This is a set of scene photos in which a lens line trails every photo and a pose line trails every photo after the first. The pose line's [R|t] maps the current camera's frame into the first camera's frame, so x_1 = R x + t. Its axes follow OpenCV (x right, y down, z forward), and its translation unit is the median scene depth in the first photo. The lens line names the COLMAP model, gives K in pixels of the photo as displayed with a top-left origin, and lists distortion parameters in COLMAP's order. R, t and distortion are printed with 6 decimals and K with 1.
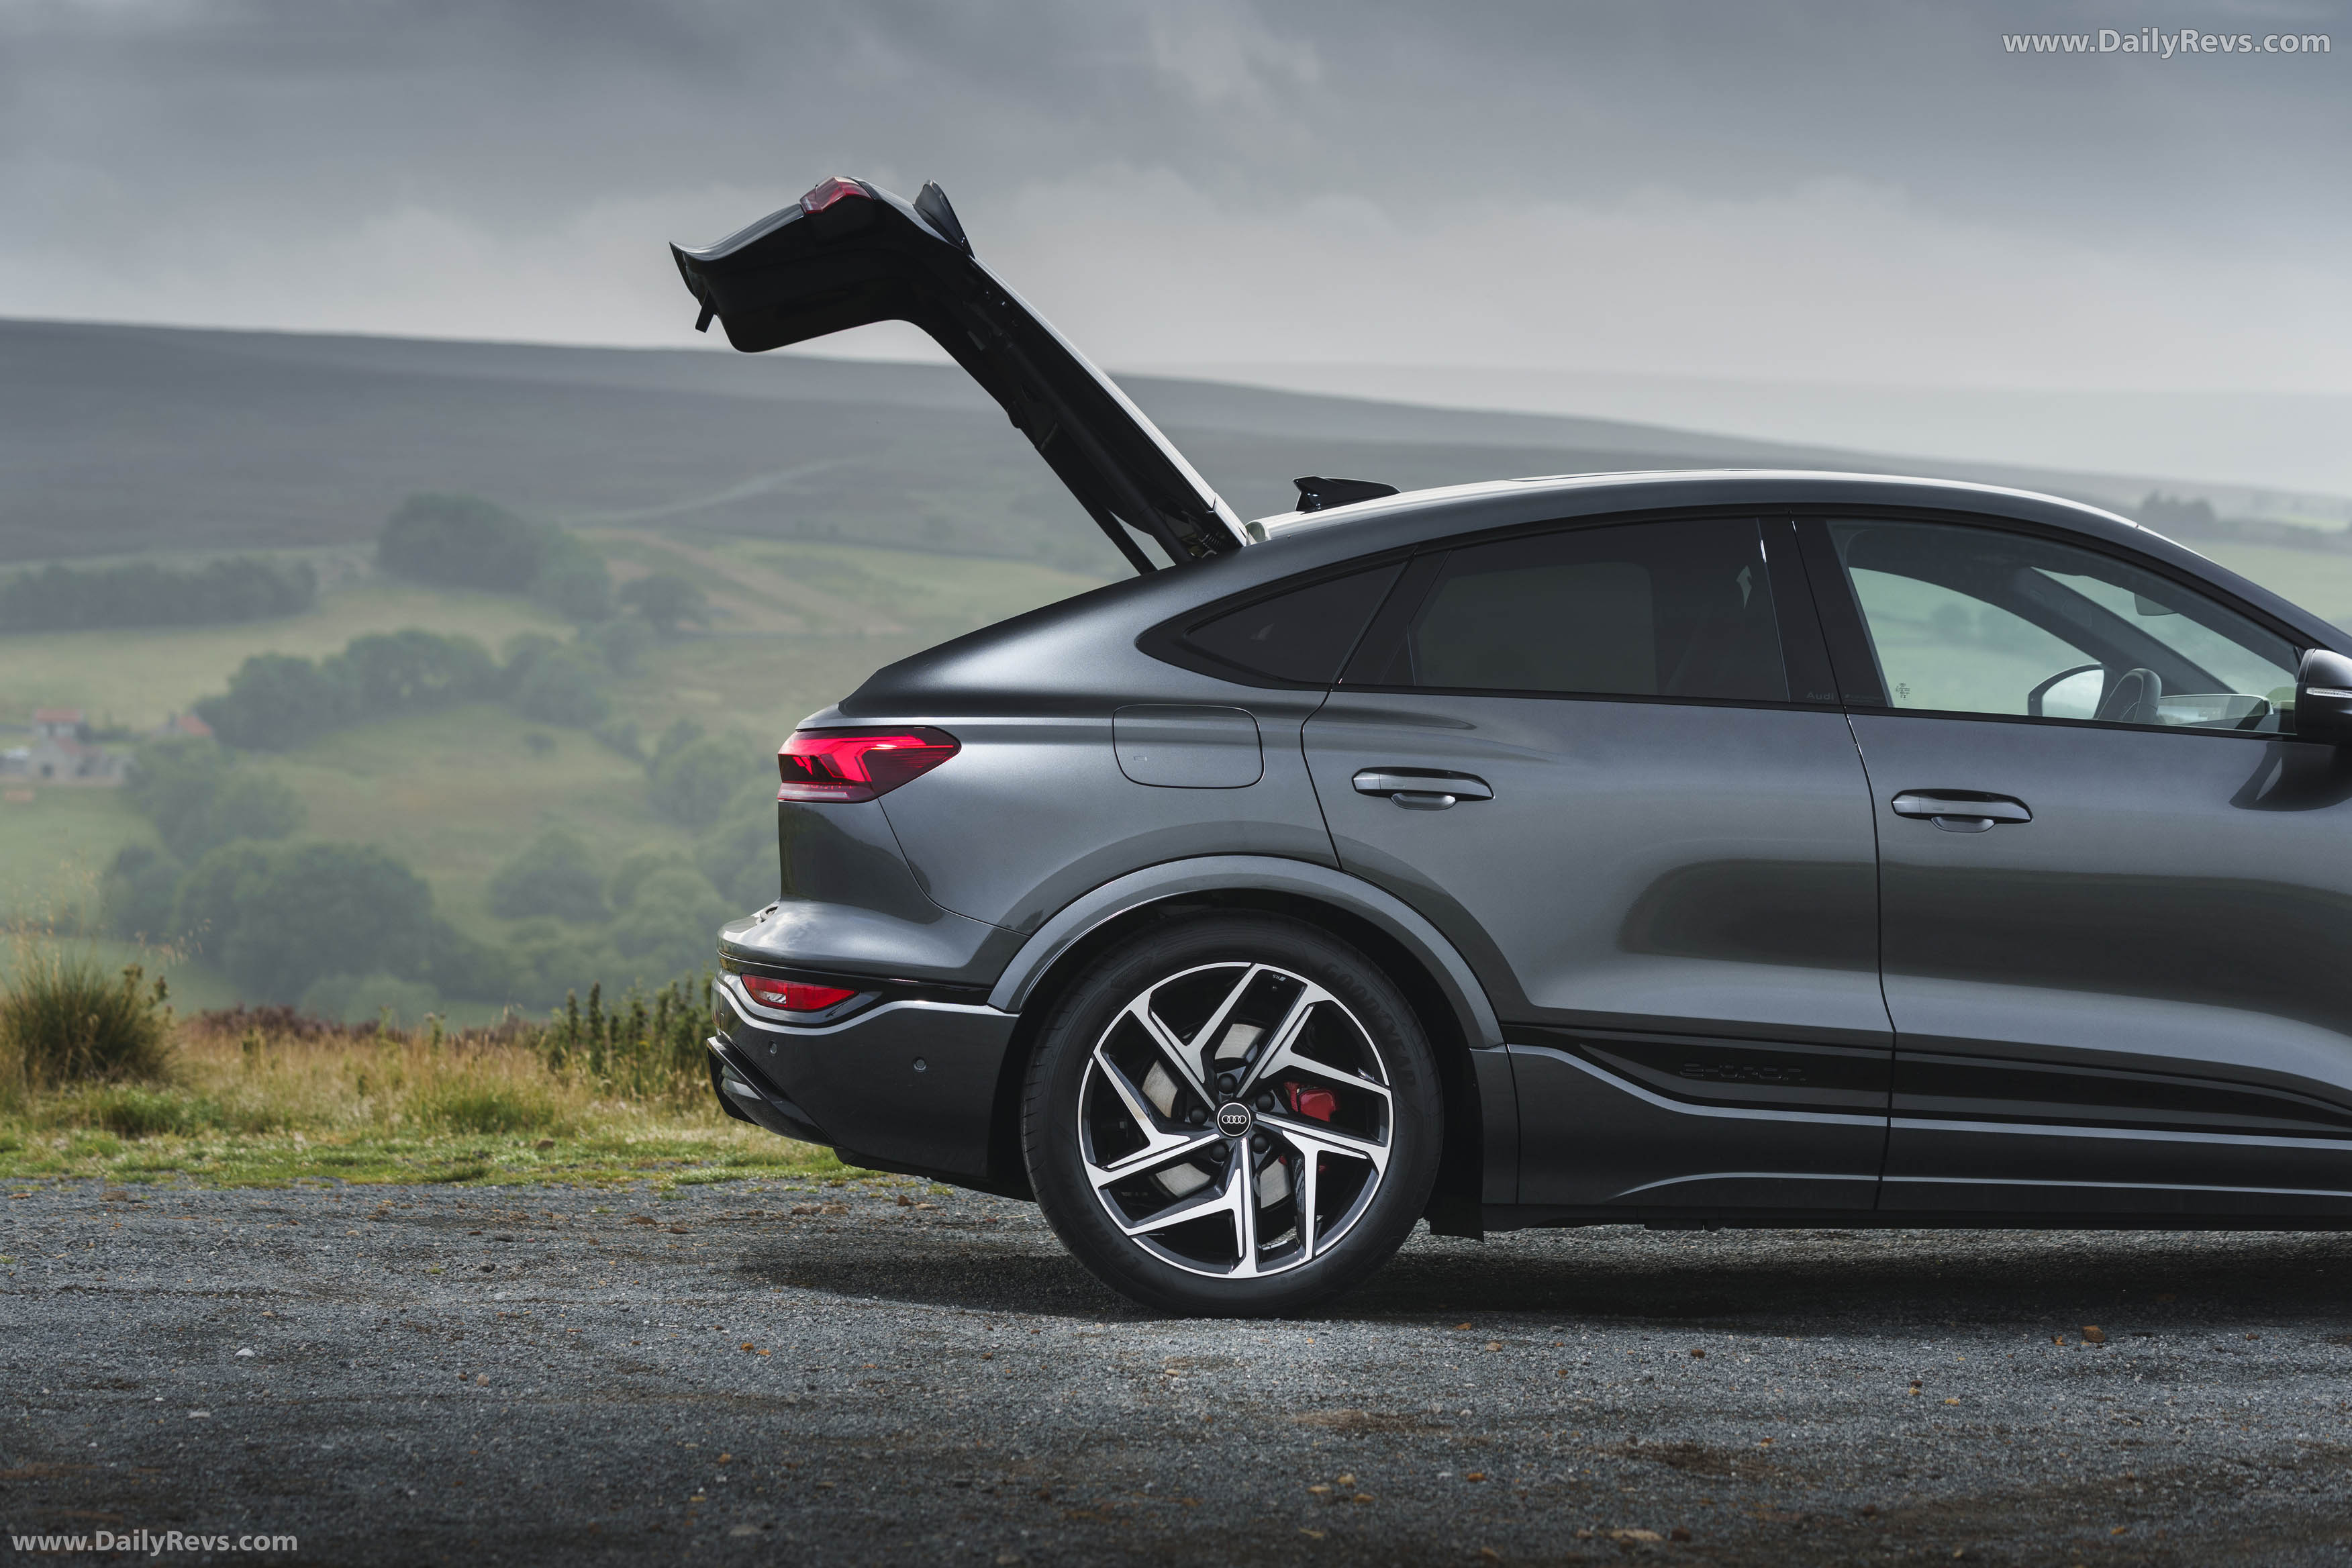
lens RADIAL K [[5381.5, 0, 1176.0], [0, 5381.5, 784.0], [0, 0, 1]] dist [0.006562, 0.035387]
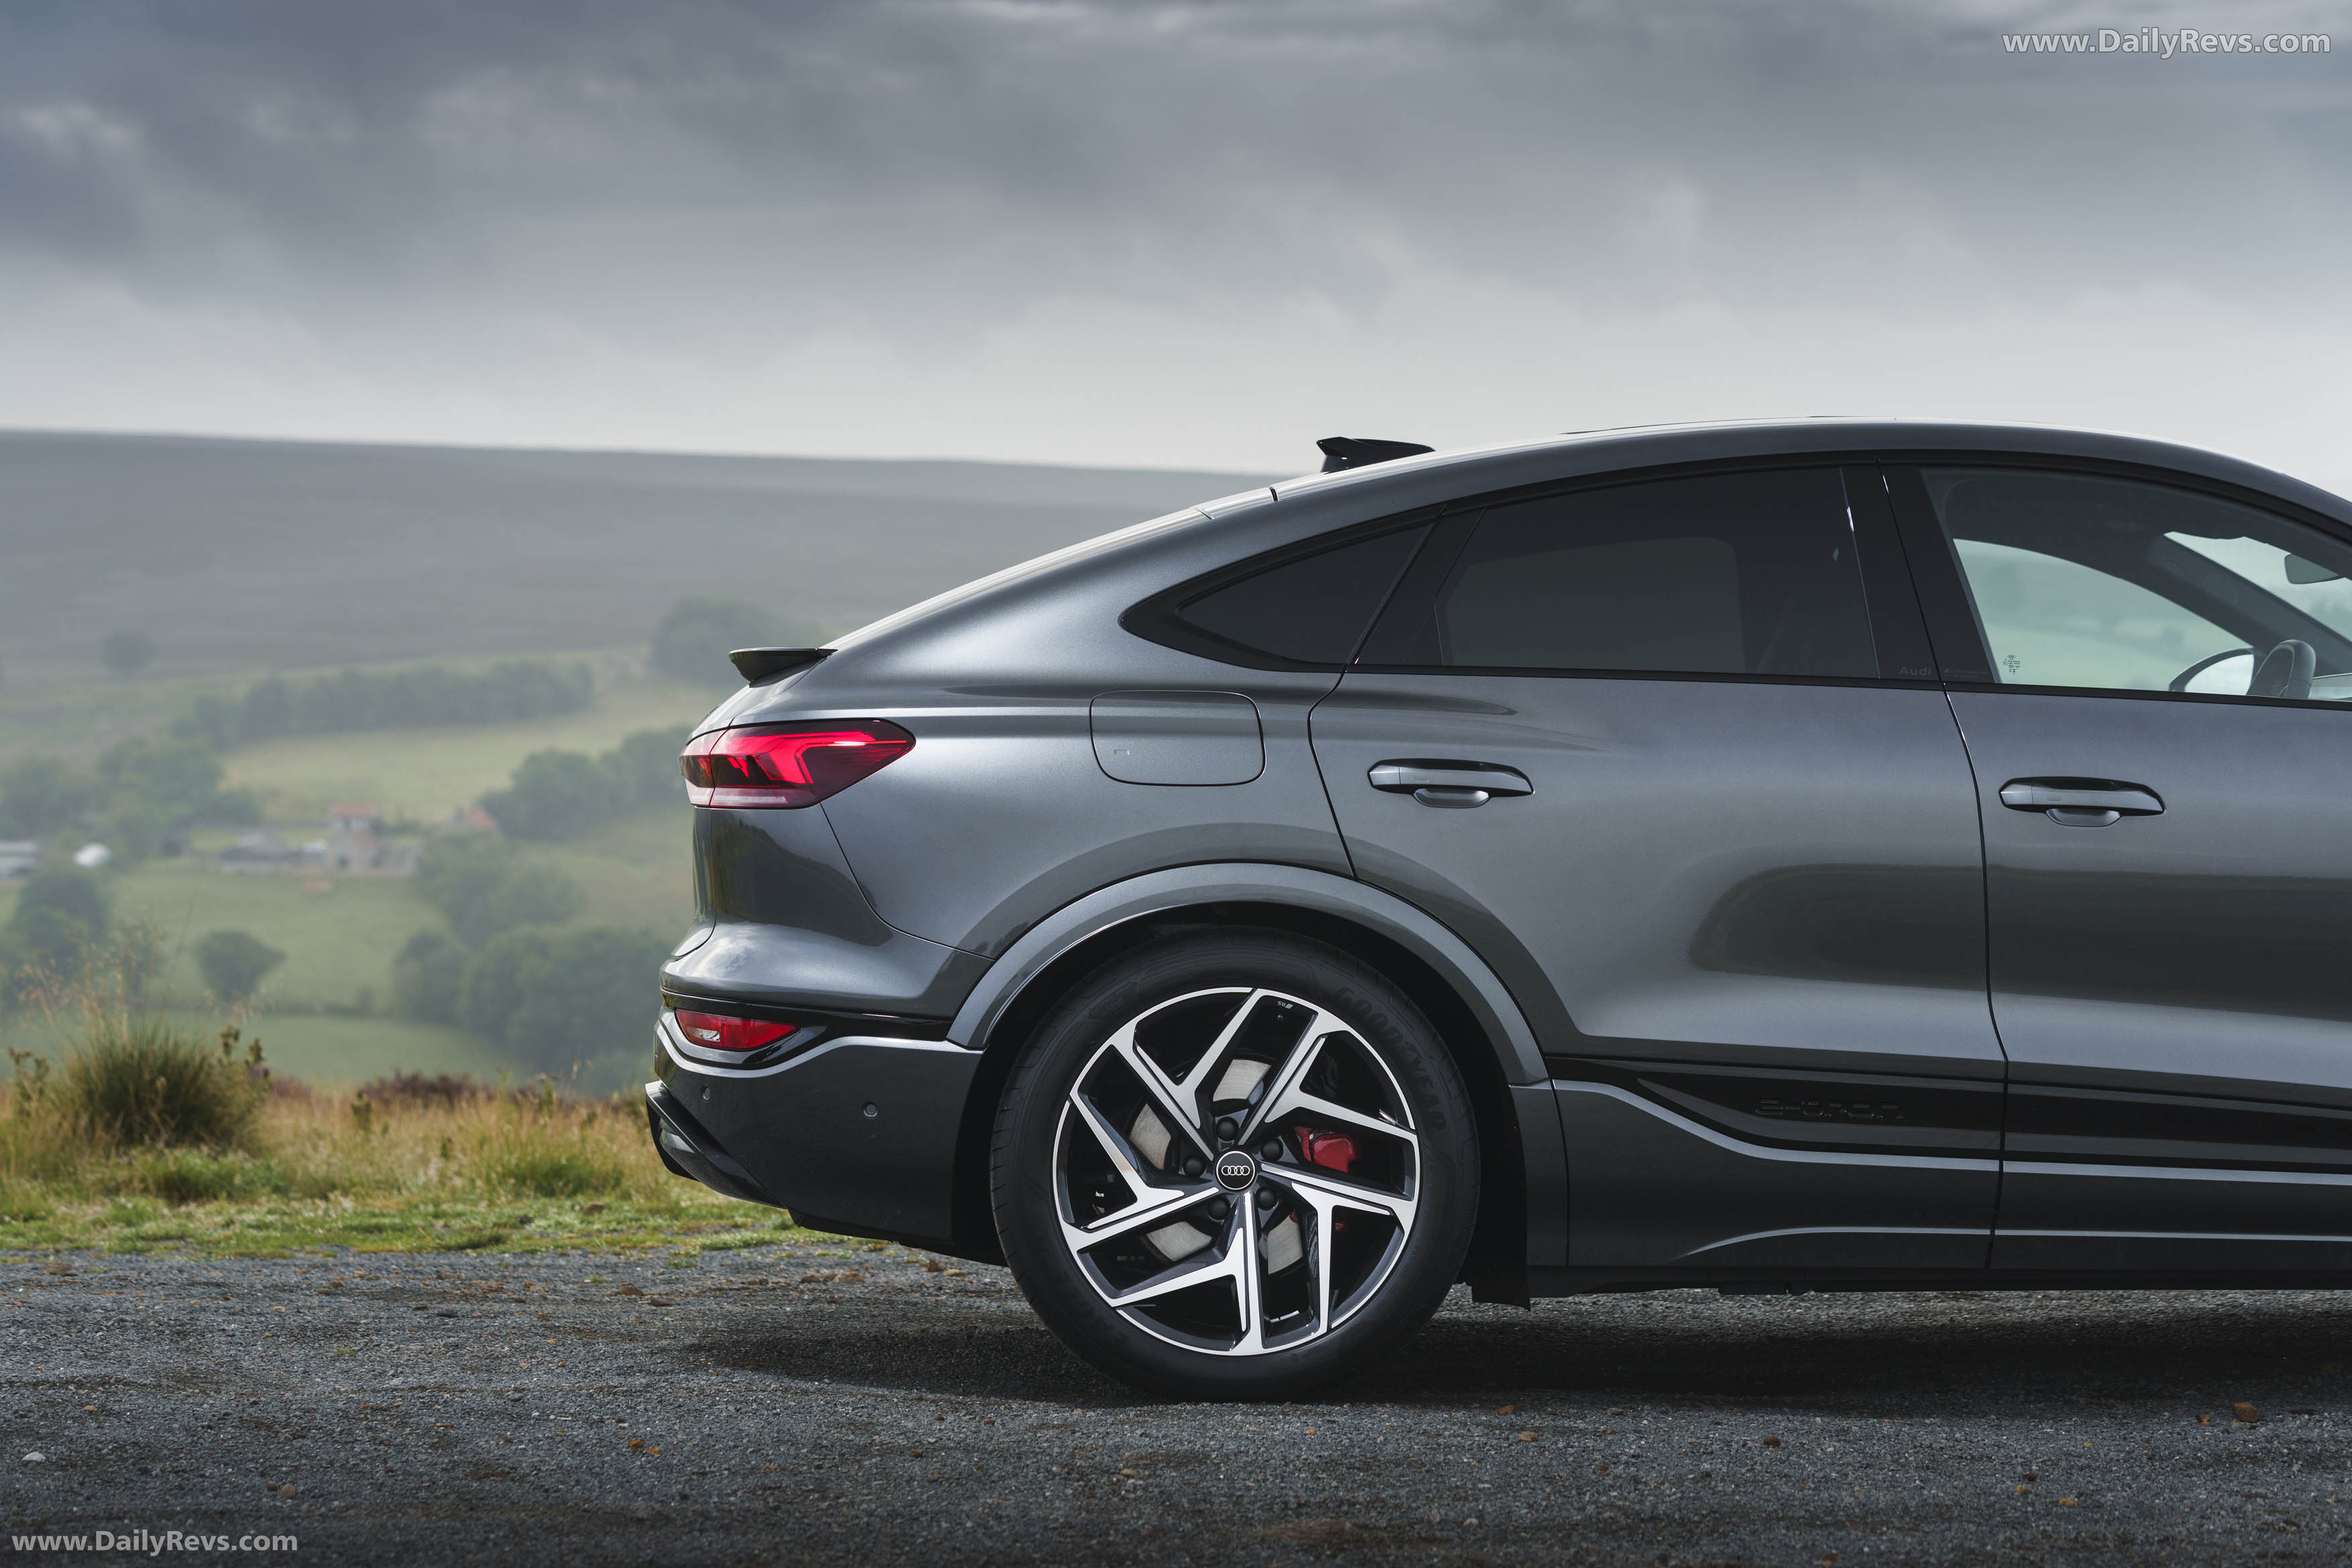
lens RADIAL K [[5212.7, 0, 1176.0], [0, 5212.7, 784.0], [0, 0, 1]] dist [-0.002049, 0.012697]
pose [[0.999176, -0.012541, -0.038595, 0.034179], [0.012015, 0.999832, -0.013849, 0.011994], [0.038762, 0.013374, 0.999159, 0.166575]]
